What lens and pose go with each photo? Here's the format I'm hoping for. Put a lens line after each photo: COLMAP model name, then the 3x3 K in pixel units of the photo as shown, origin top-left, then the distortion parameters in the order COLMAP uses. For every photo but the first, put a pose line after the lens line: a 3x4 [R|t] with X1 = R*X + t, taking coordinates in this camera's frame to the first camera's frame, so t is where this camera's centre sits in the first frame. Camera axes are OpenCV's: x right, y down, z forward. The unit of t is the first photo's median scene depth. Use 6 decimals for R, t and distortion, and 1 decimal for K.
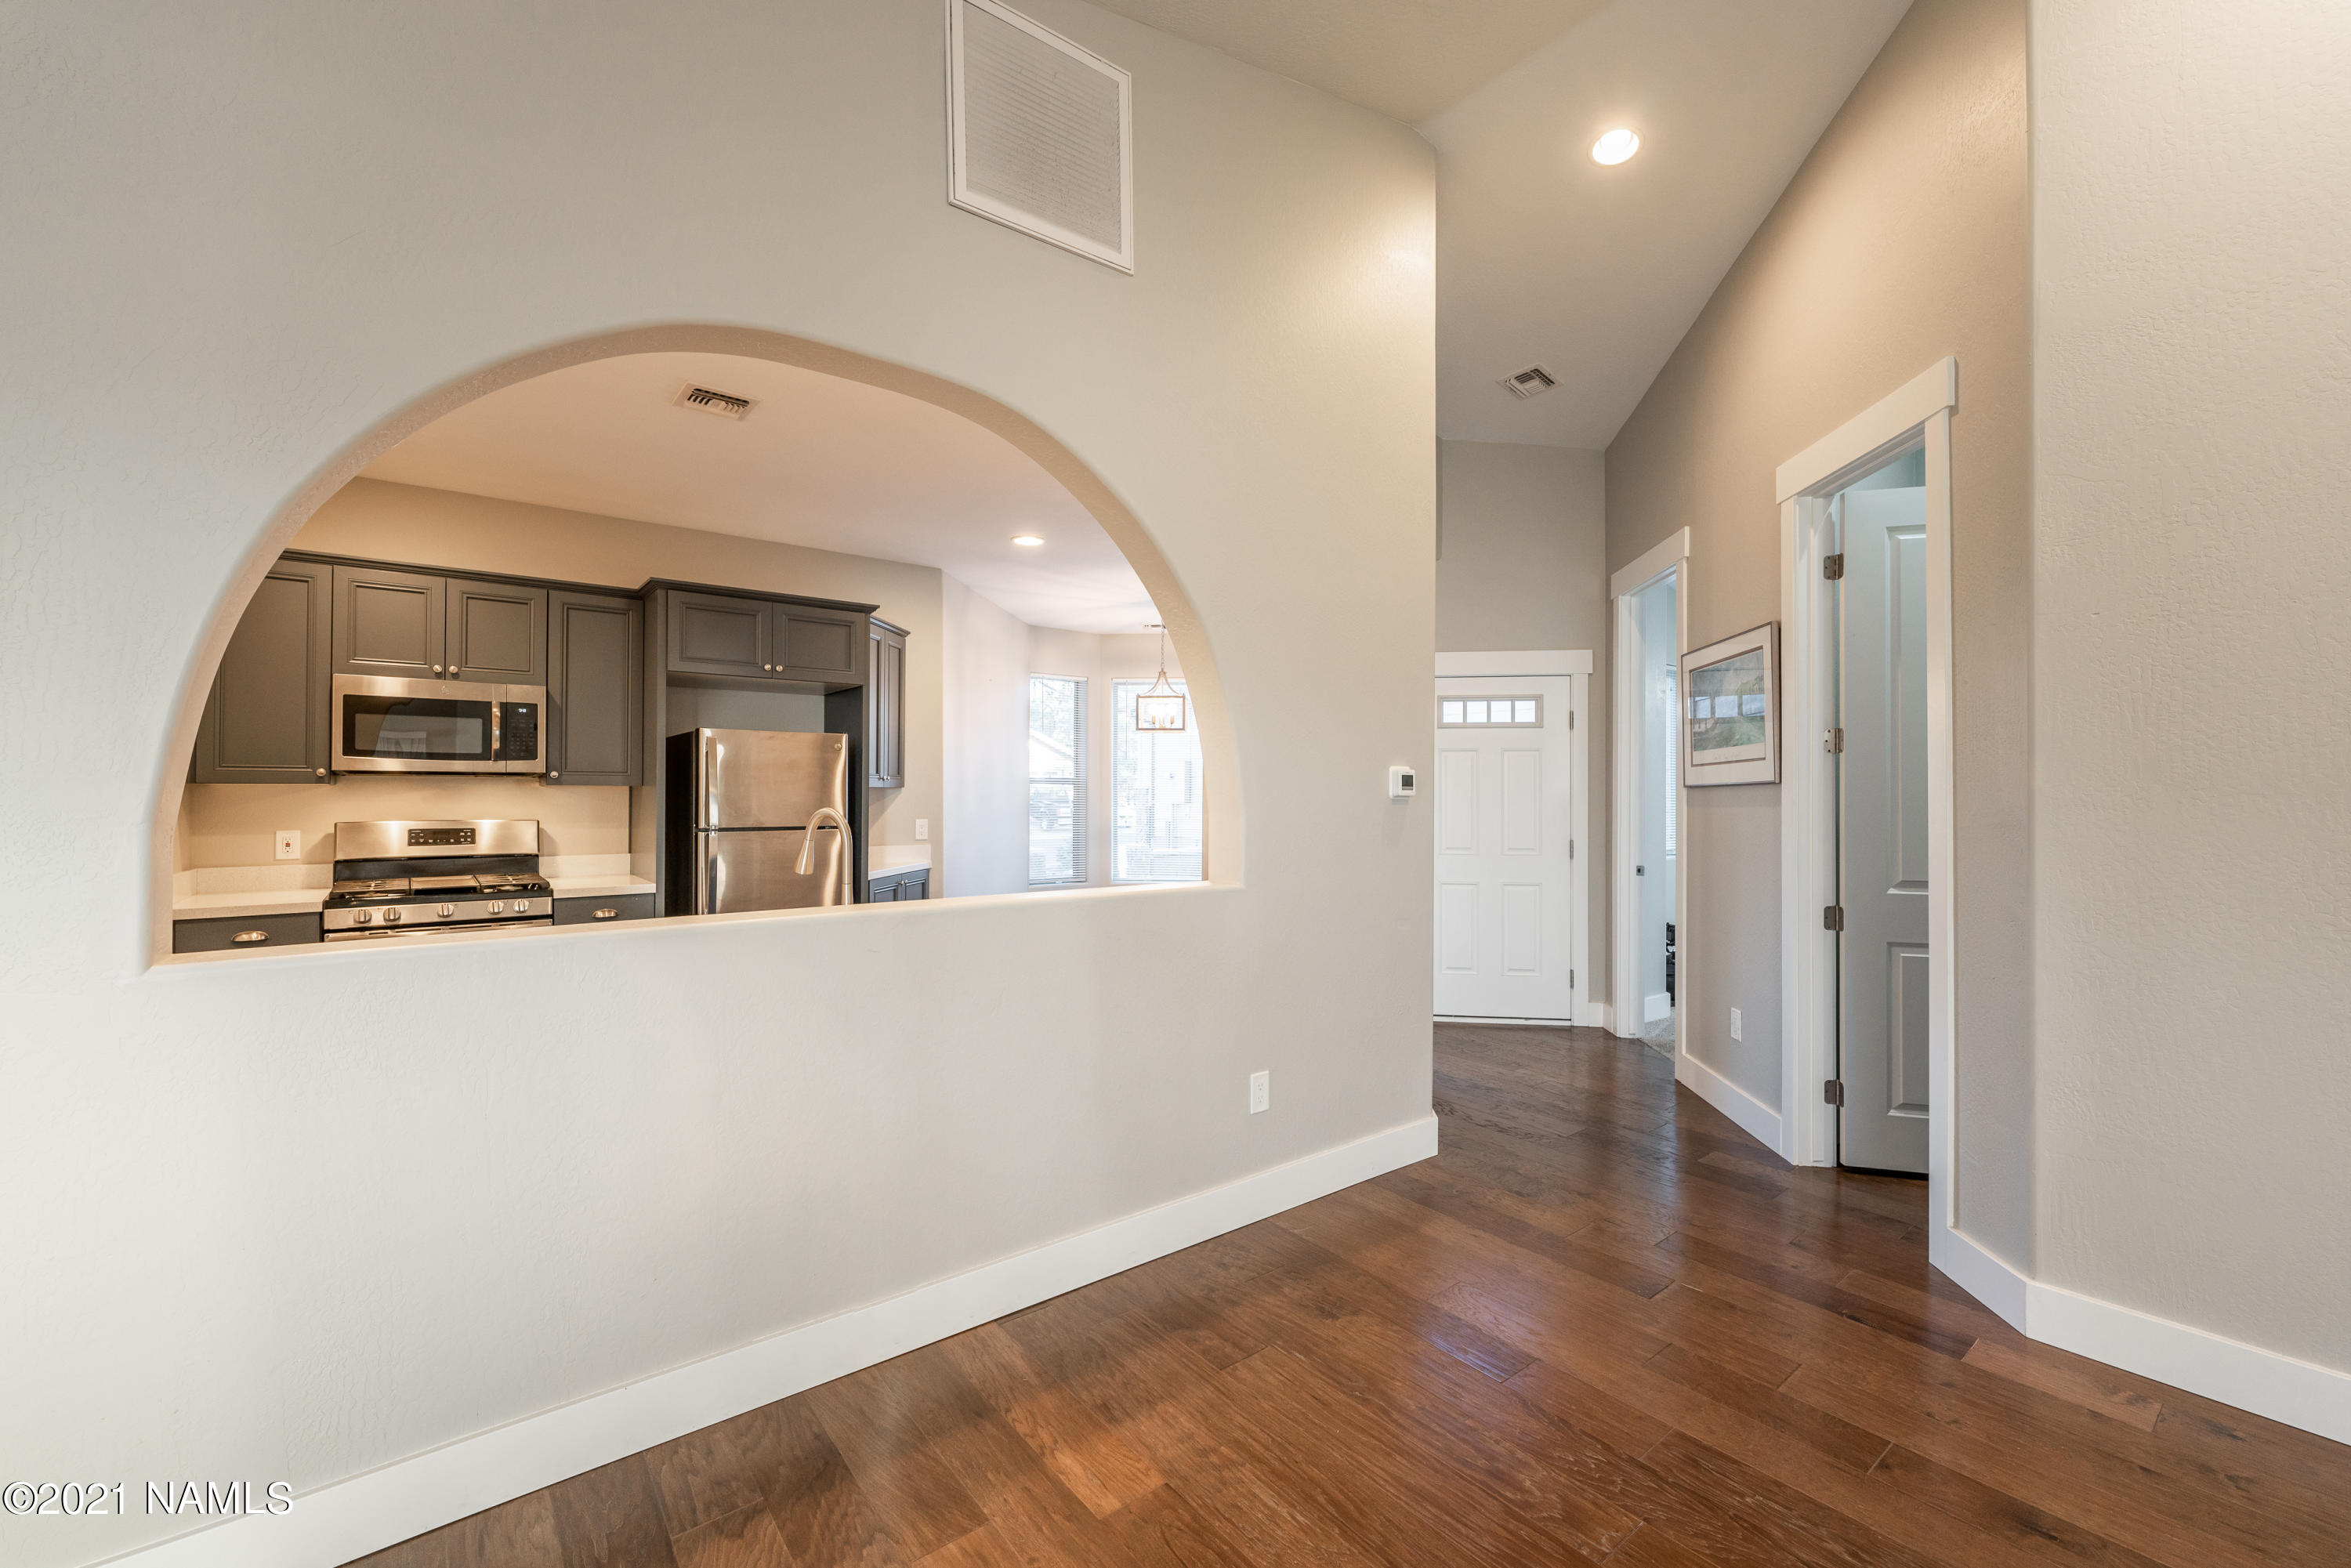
lens RADIAL K [[945.4, 0, 1145.3], [0, 945.4, 787.3], [0, 0, 1]] dist [0.001993, 0.000269]
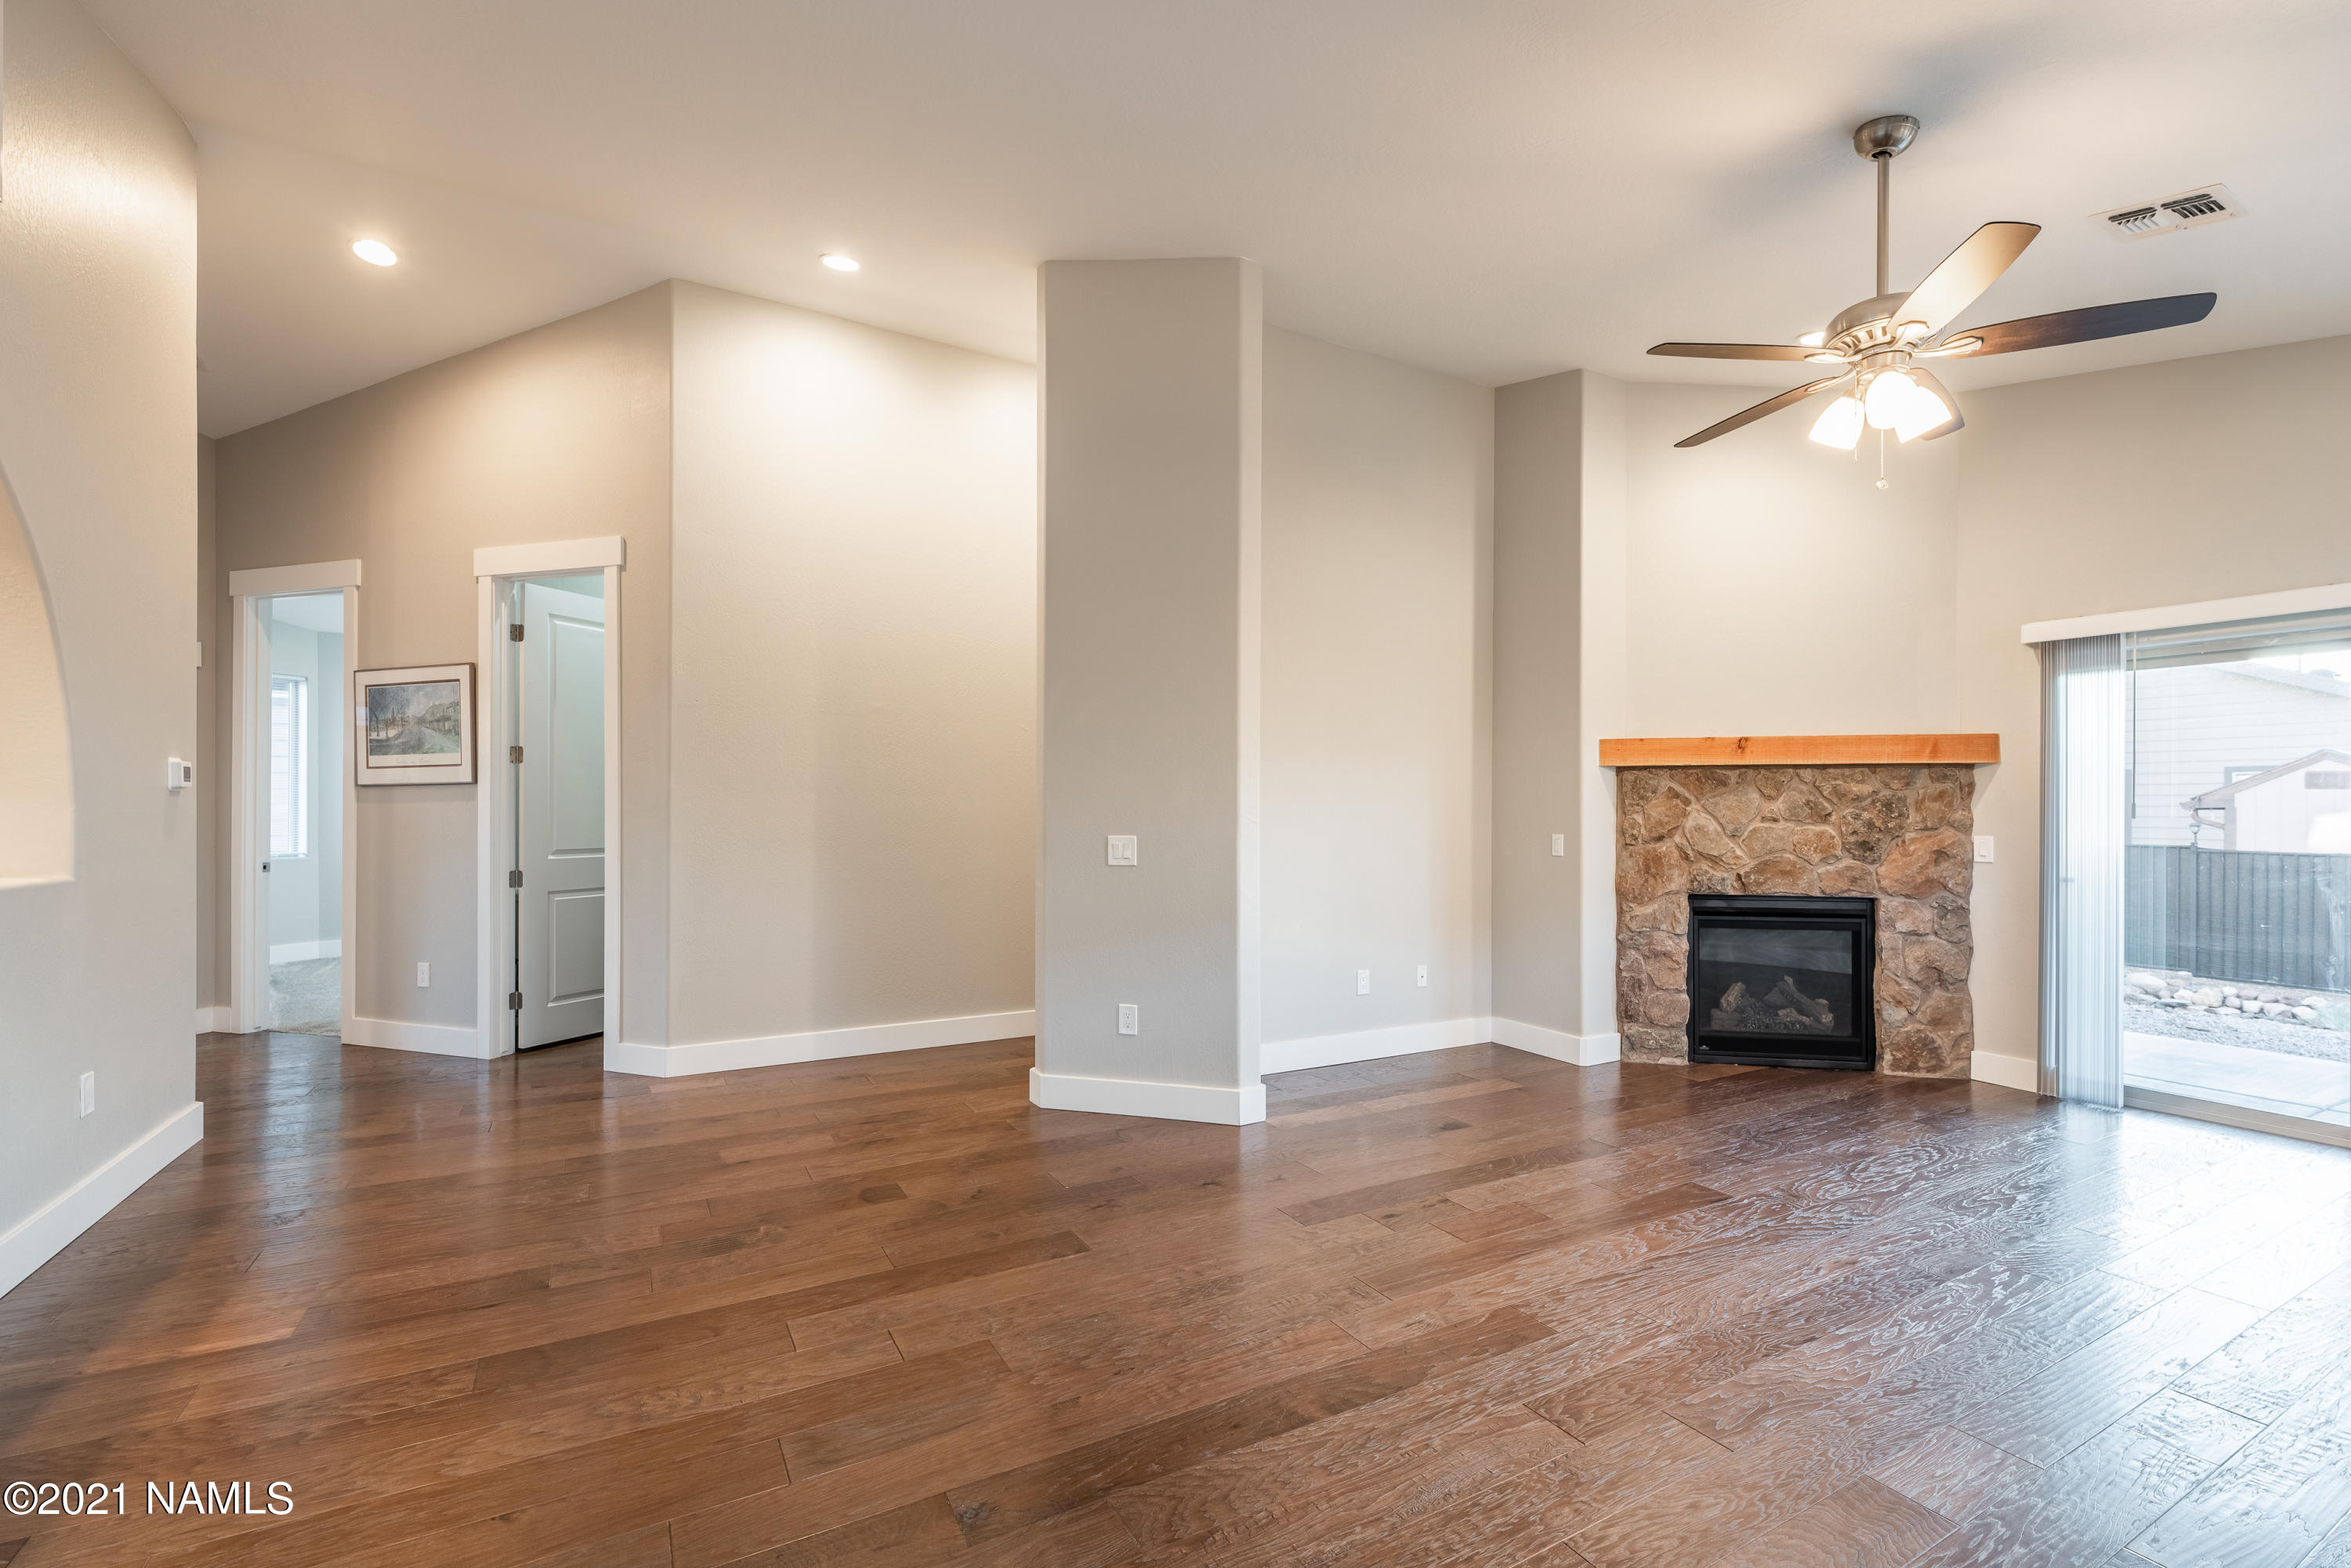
lens RADIAL K [[1017.9, 0, 1171.1], [0, 1017.9, 807.2], [0, 0, 1]] dist [-0.000342, -0.000016]
pose [[0.142363, 0.000161, 0.989814, -0.623585], [-0.009143, 0.999958, 0.001153, 0.018801], [-0.989772, -0.009214, 0.142359, -0.189573]]
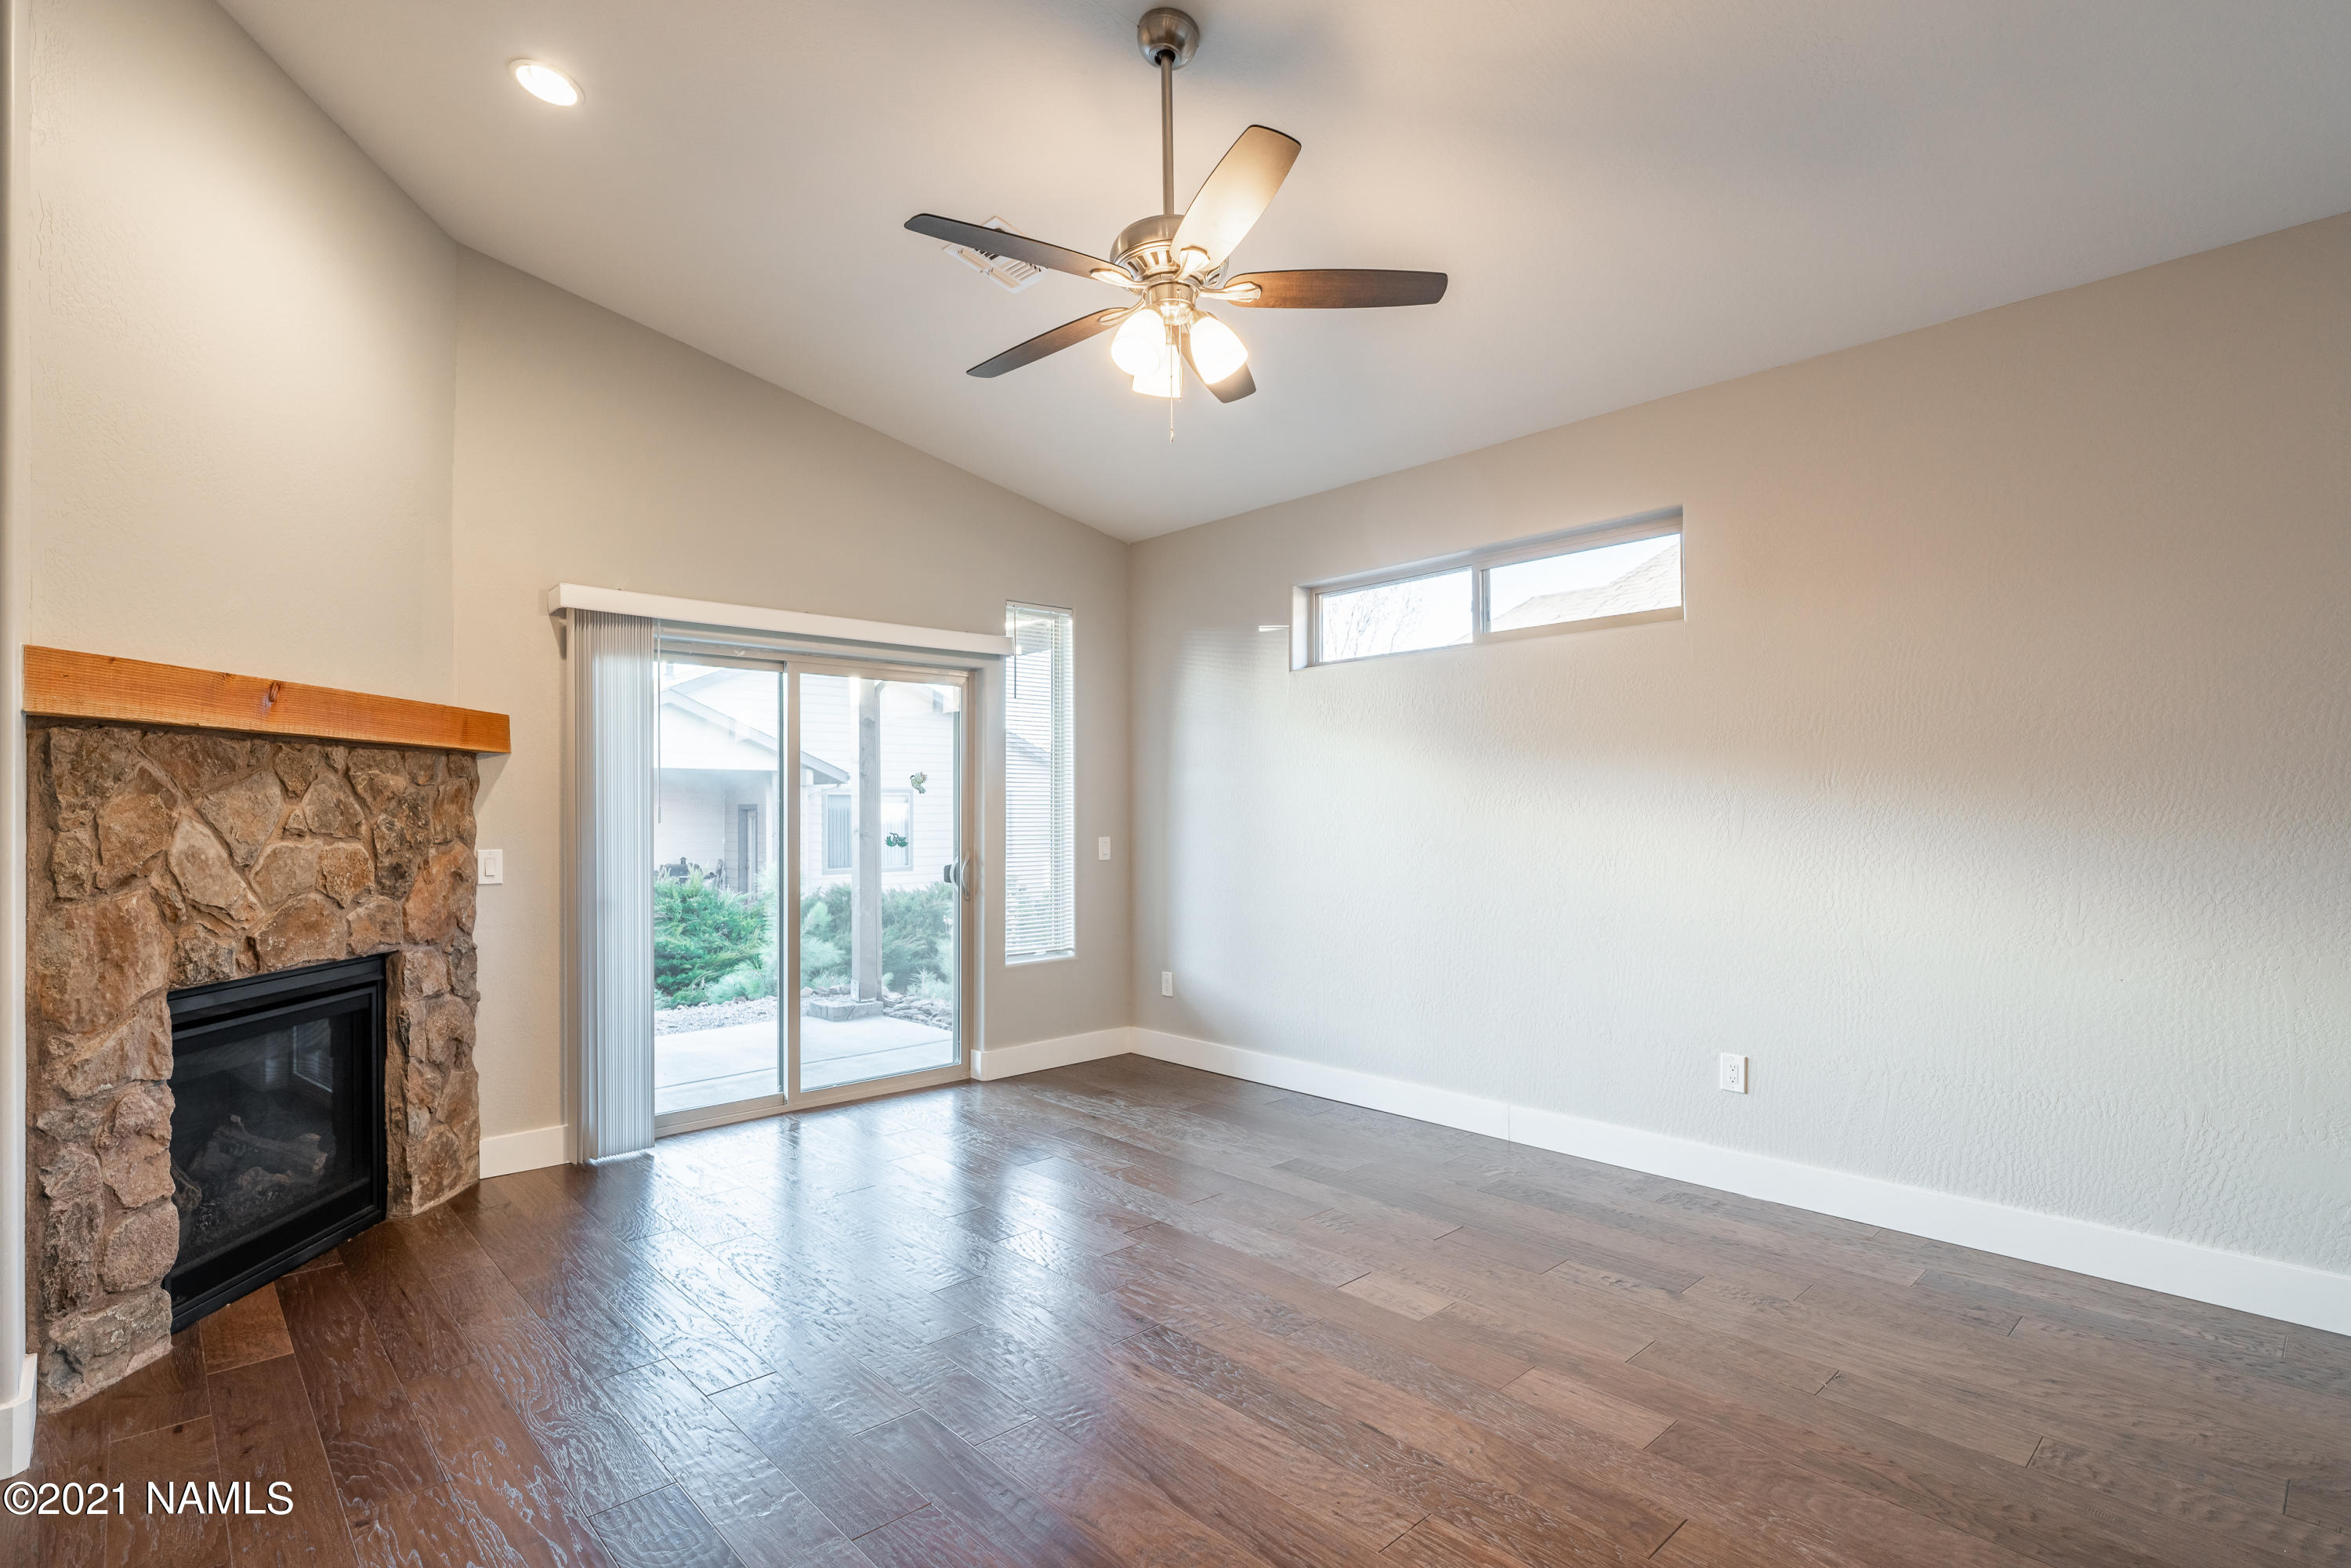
lens RADIAL K [[1126.7, 0, 1181.6], [0, 1126.7, 802.7], [0, 0, 1]] dist [-0.001607, -0.000667]
pose [[-0.994510, 0.000560, -0.104644, 0.308548], [0.002161, 0.999882, -0.015188, 0.020687], [0.104623, -0.015331, -0.994394, 0.127925]]
